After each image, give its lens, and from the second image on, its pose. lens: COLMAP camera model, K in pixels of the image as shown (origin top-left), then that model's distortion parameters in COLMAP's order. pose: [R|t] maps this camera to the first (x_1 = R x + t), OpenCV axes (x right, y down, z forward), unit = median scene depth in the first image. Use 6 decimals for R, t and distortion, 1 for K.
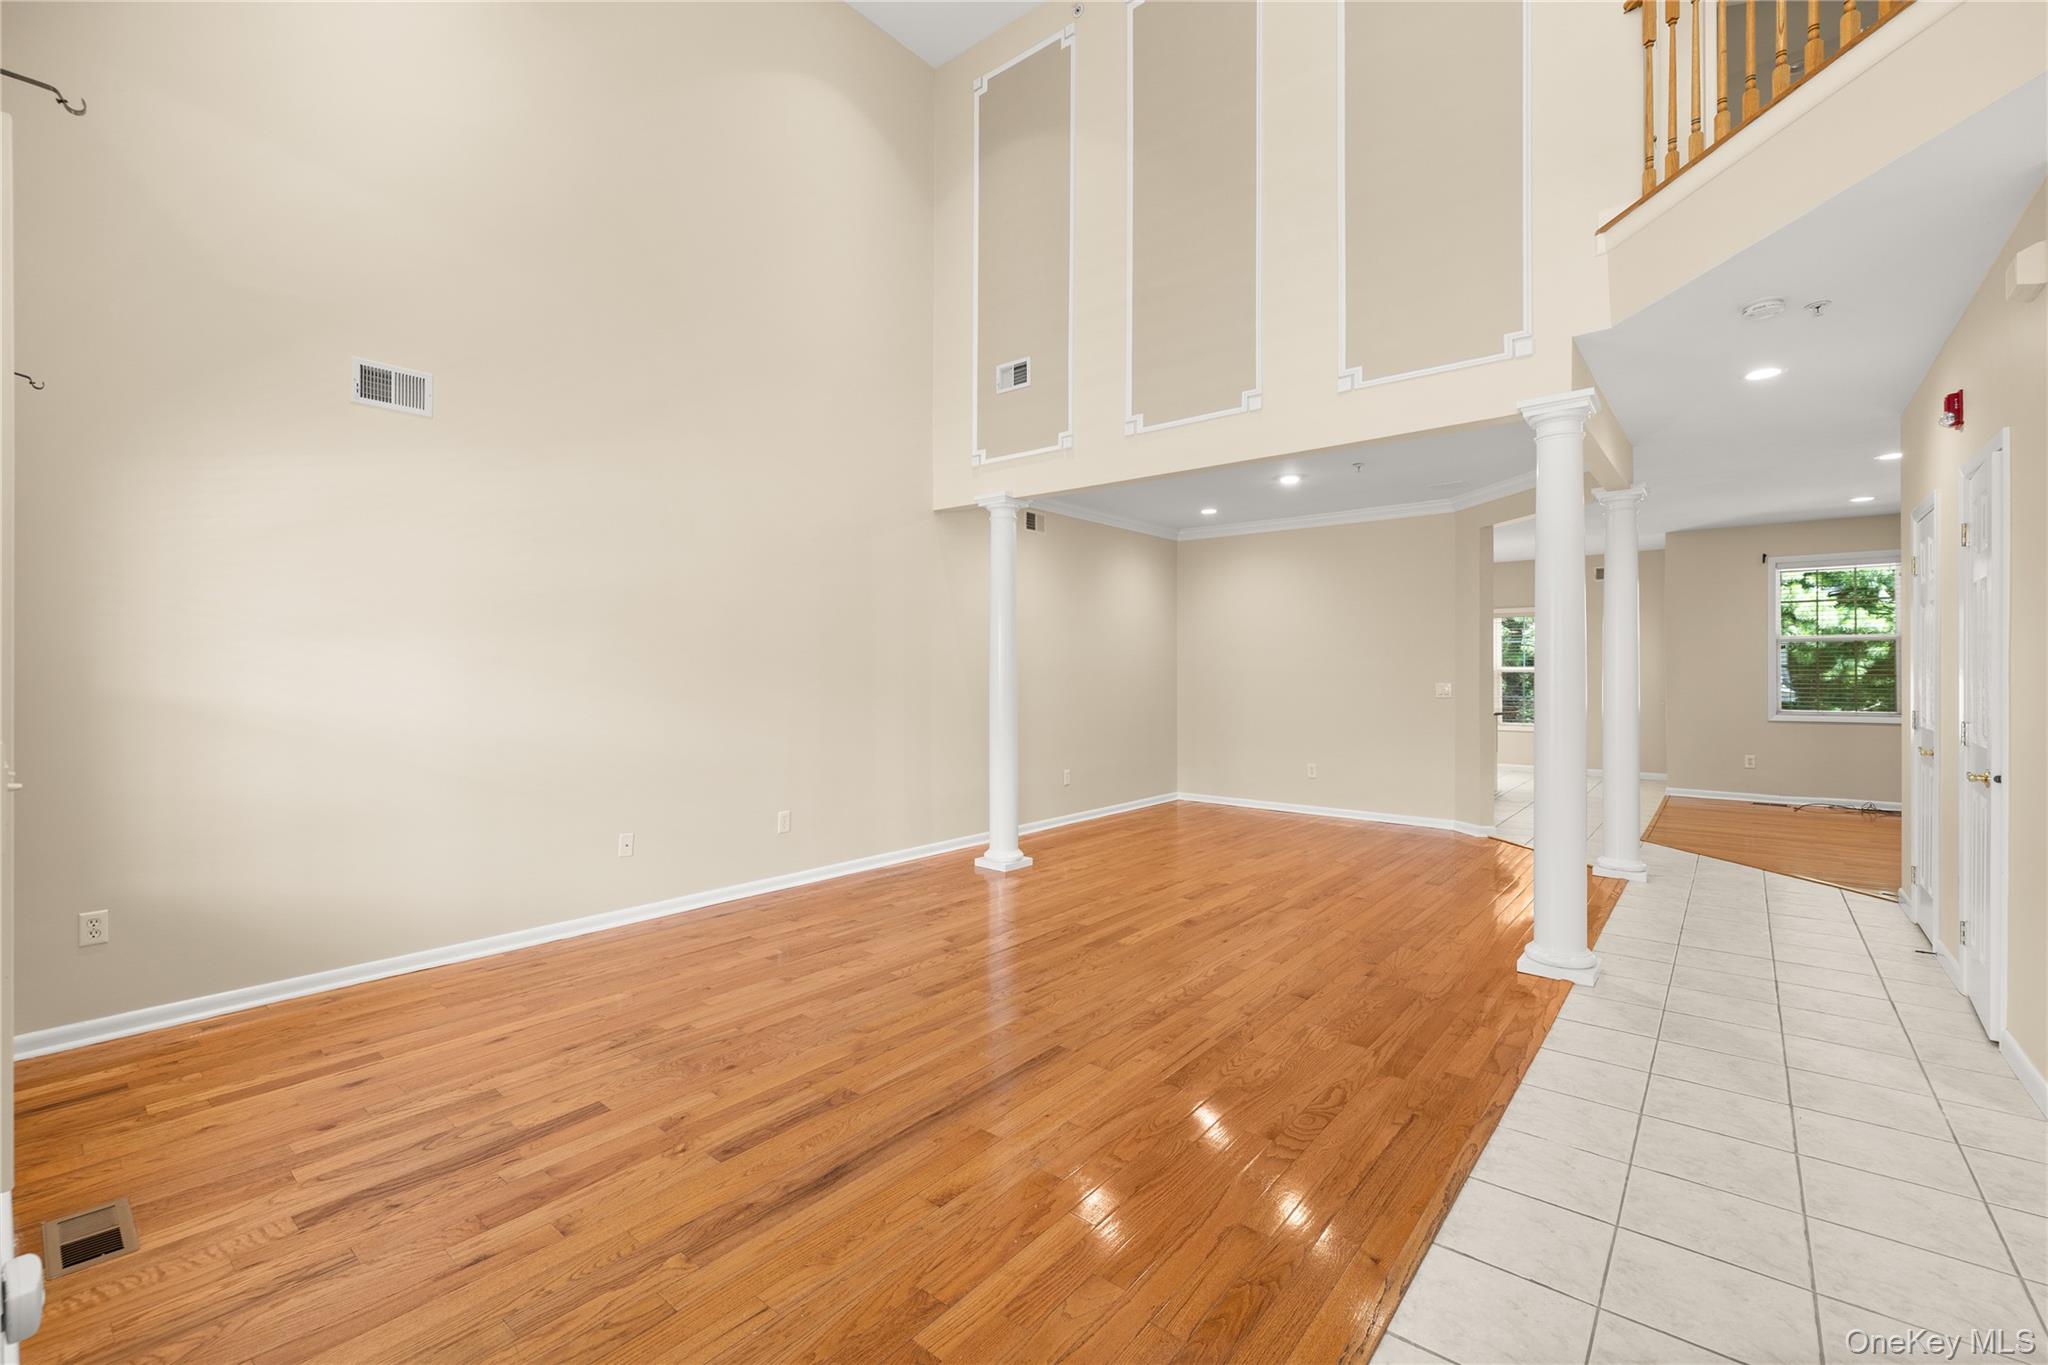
lens RADIAL K [[883.7, 0, 1024.0], [0, 883.7, 682.5], [0, 0, 1]] dist [0.001276, 0.000071]
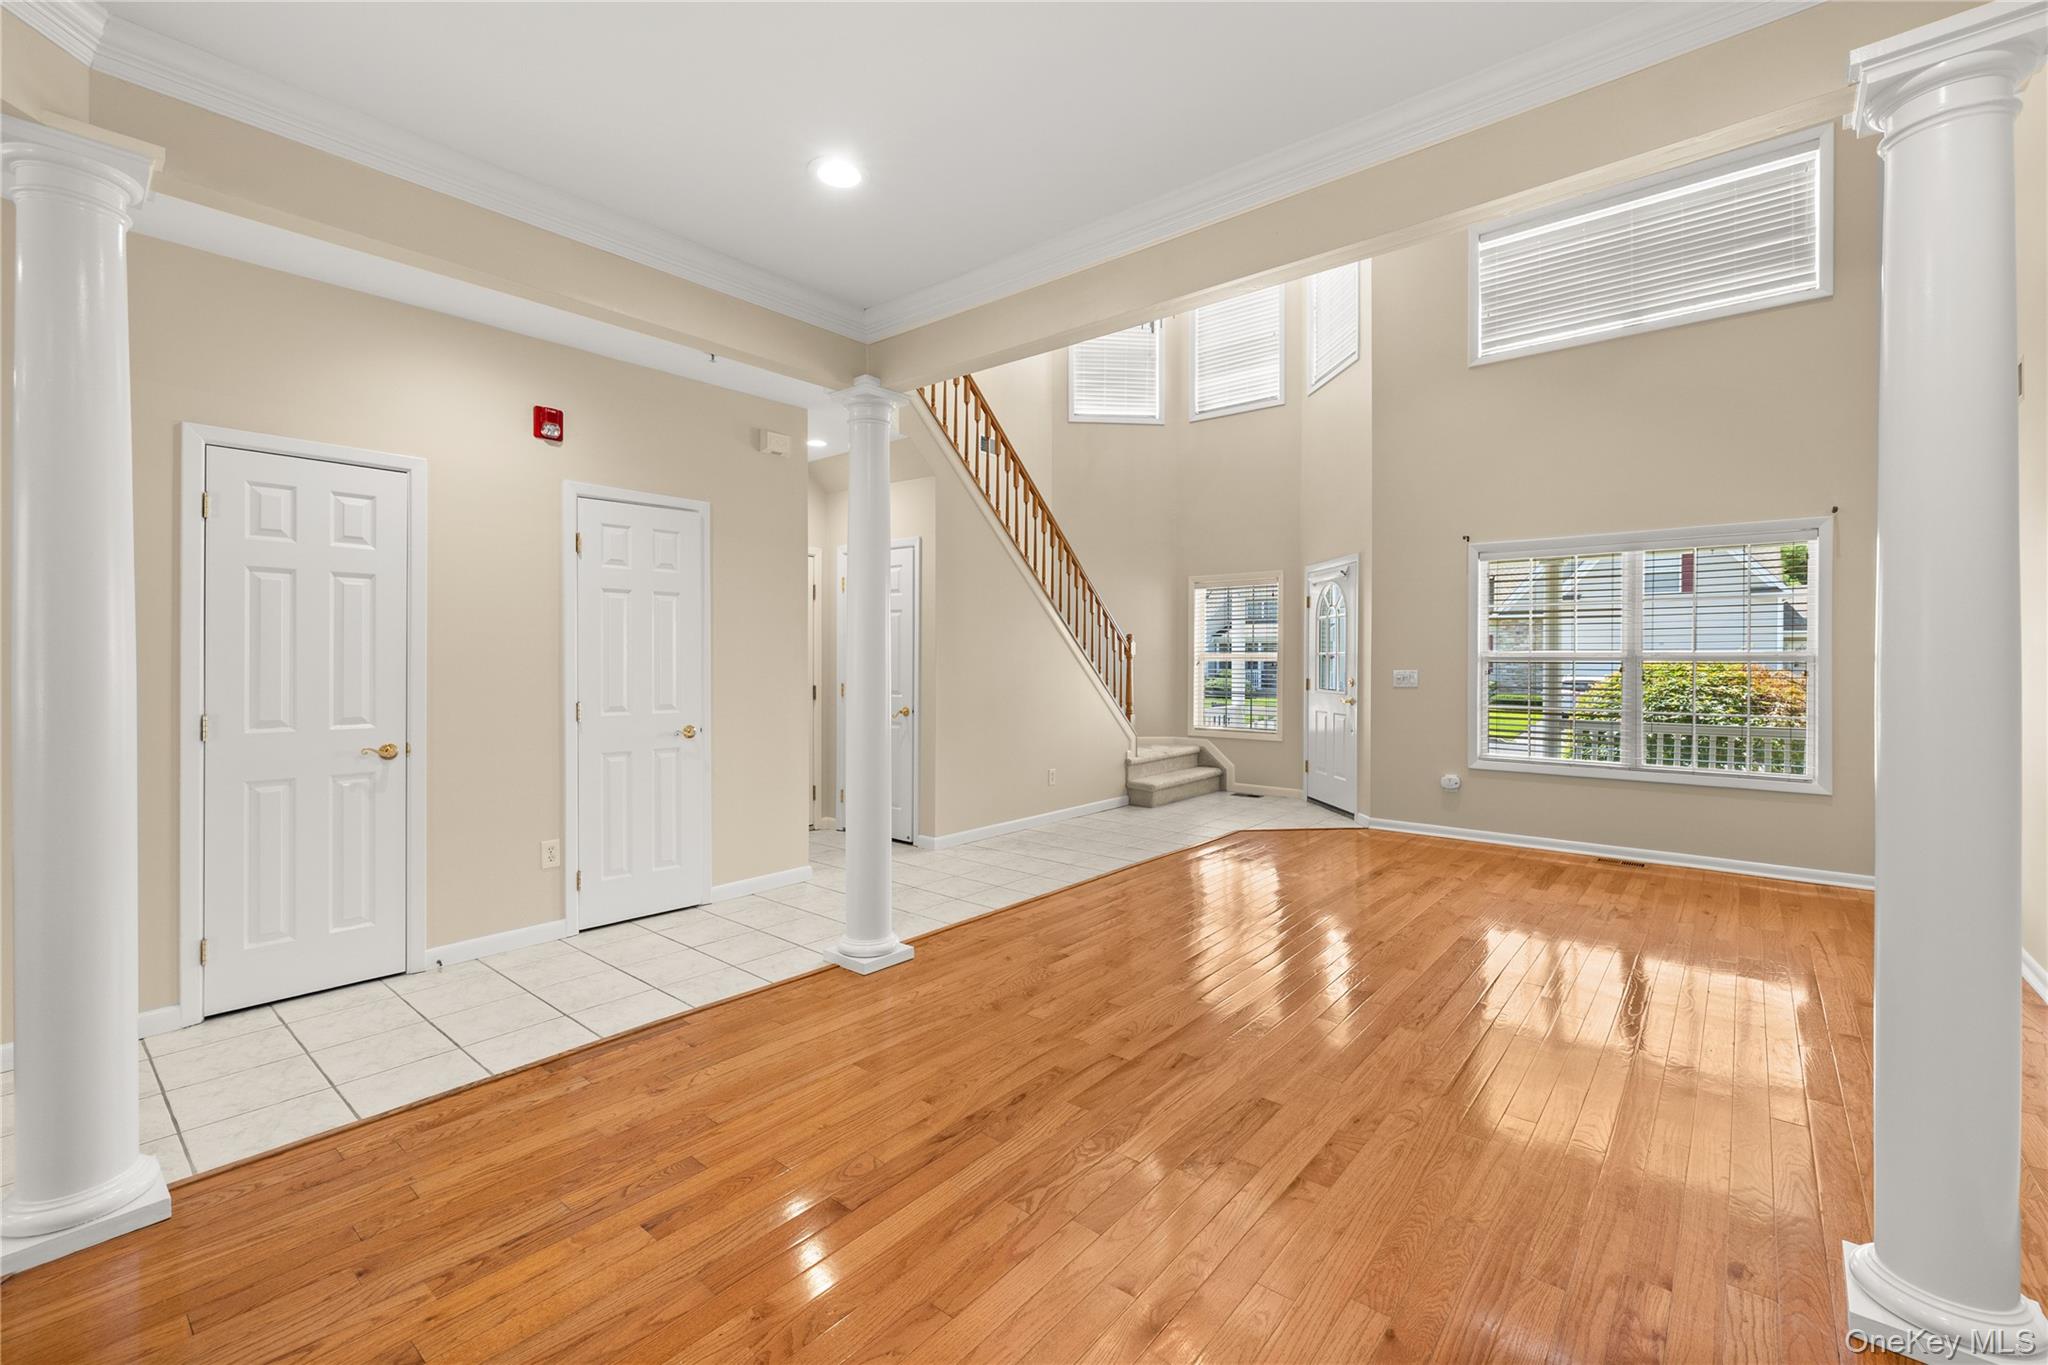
lens RADIAL K [[861.4, 0, 1017.6], [0, 861.4, 673.6], [0, 0, 1]] dist [0.000364, -0.000164]
pose [[-1.000000, 0.000952, 0.000071, 0.464930], [0.000953, 0.999568, 0.029376, -0.025446], [-0.000043, 0.029376, -0.999568, 2.061068]]
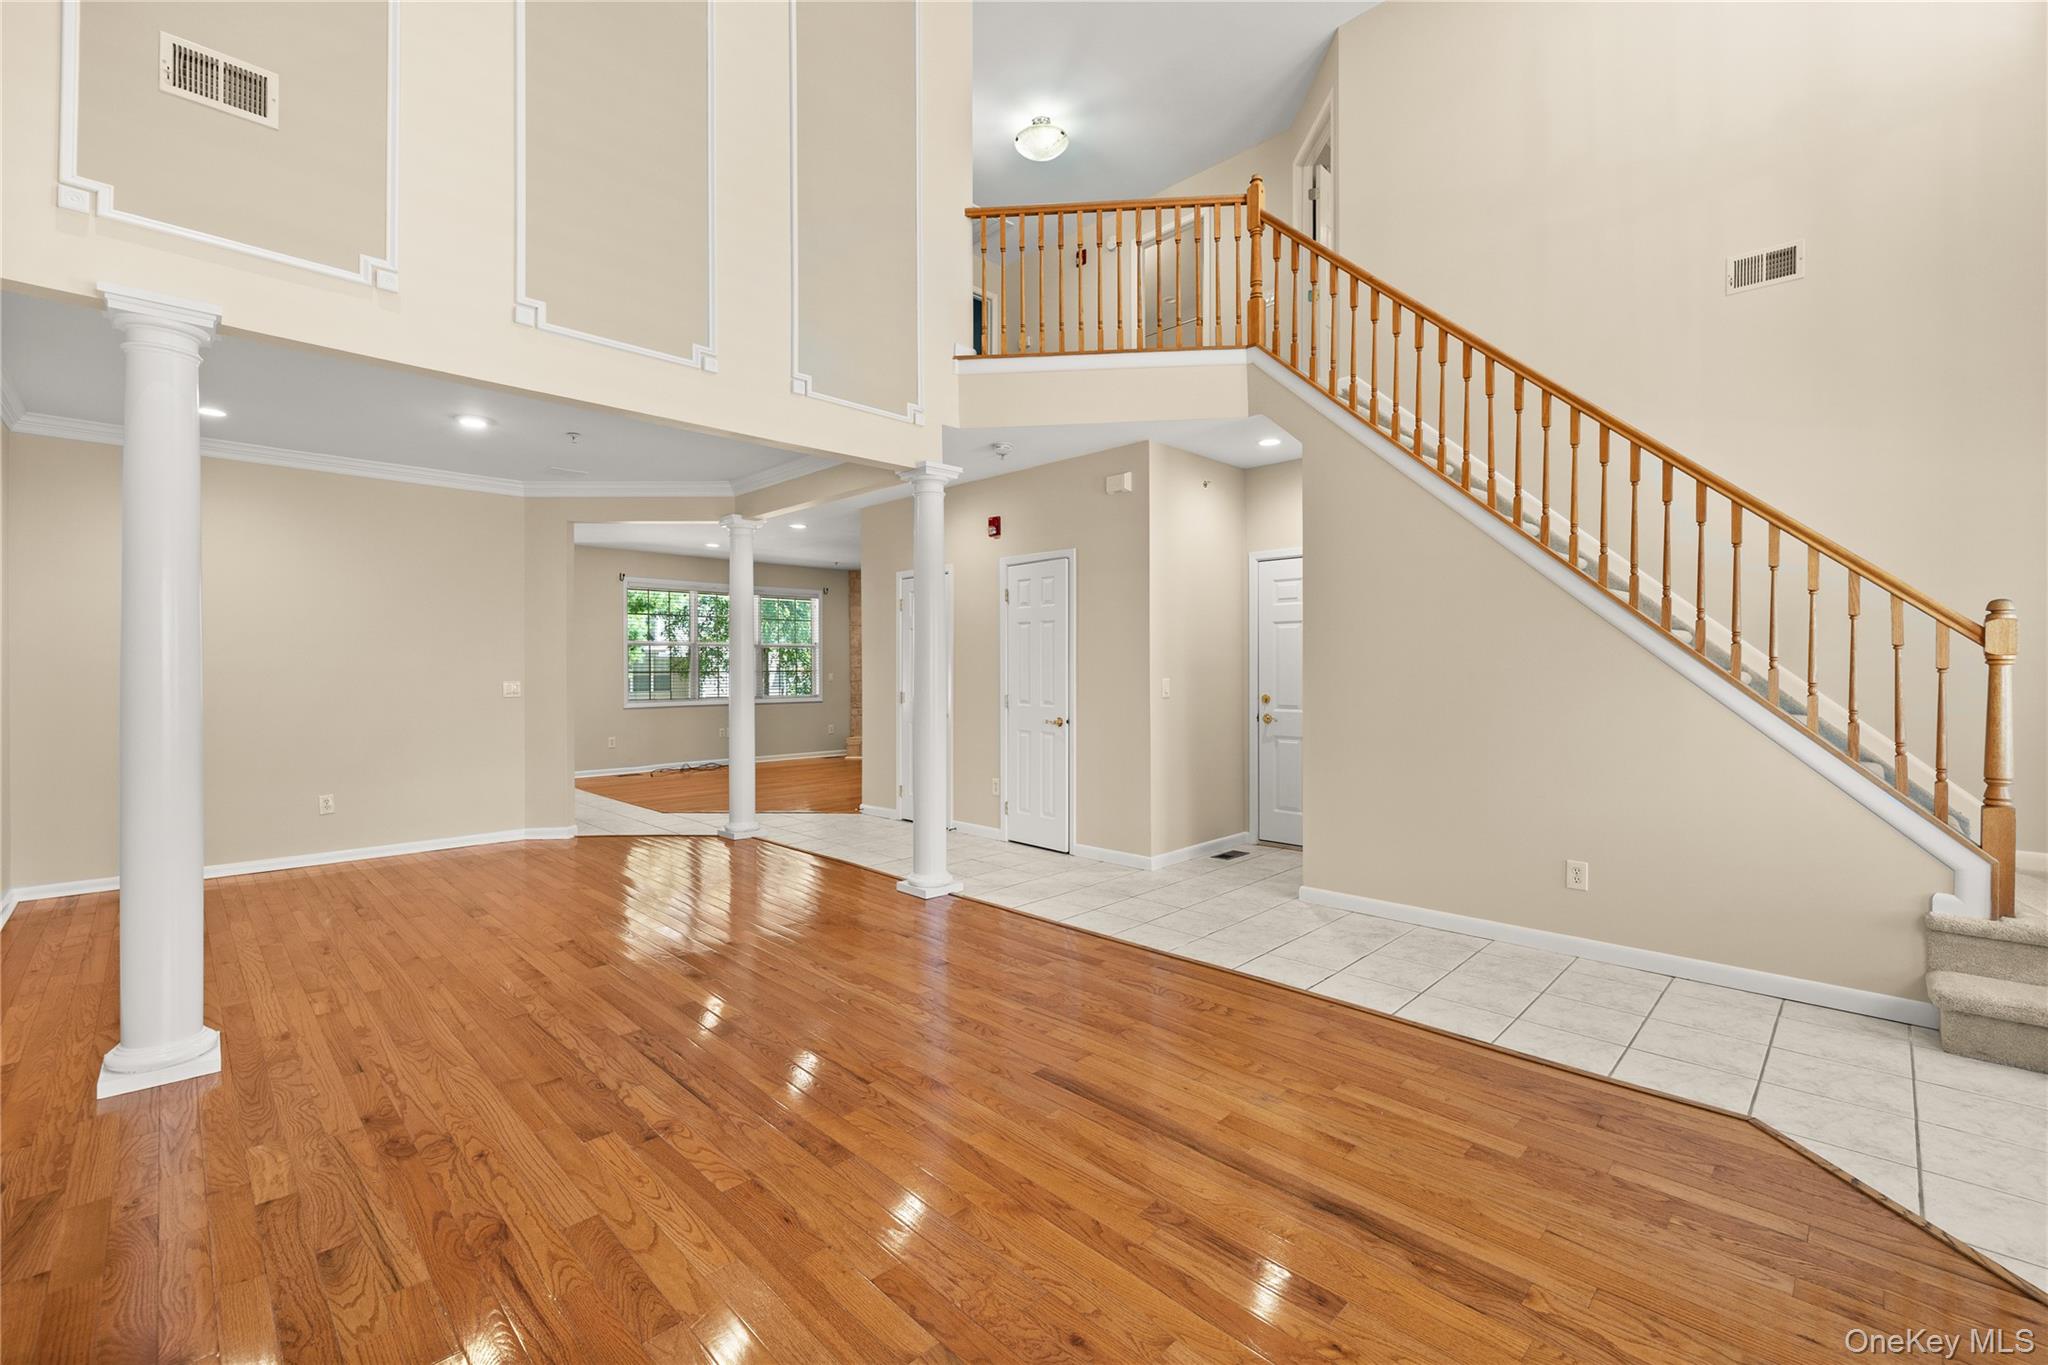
lens RADIAL K [[861.4, 0, 1017.6], [0, 861.4, 673.6], [0, 0, 1]] dist [0.000364, -0.000164]
pose [[0.085742, -0.005953, 0.996300, -0.721770], [0.013287, 0.999900, 0.004831, -0.009154], [-0.996229, 0.012824, 0.085813, 0.787516]]
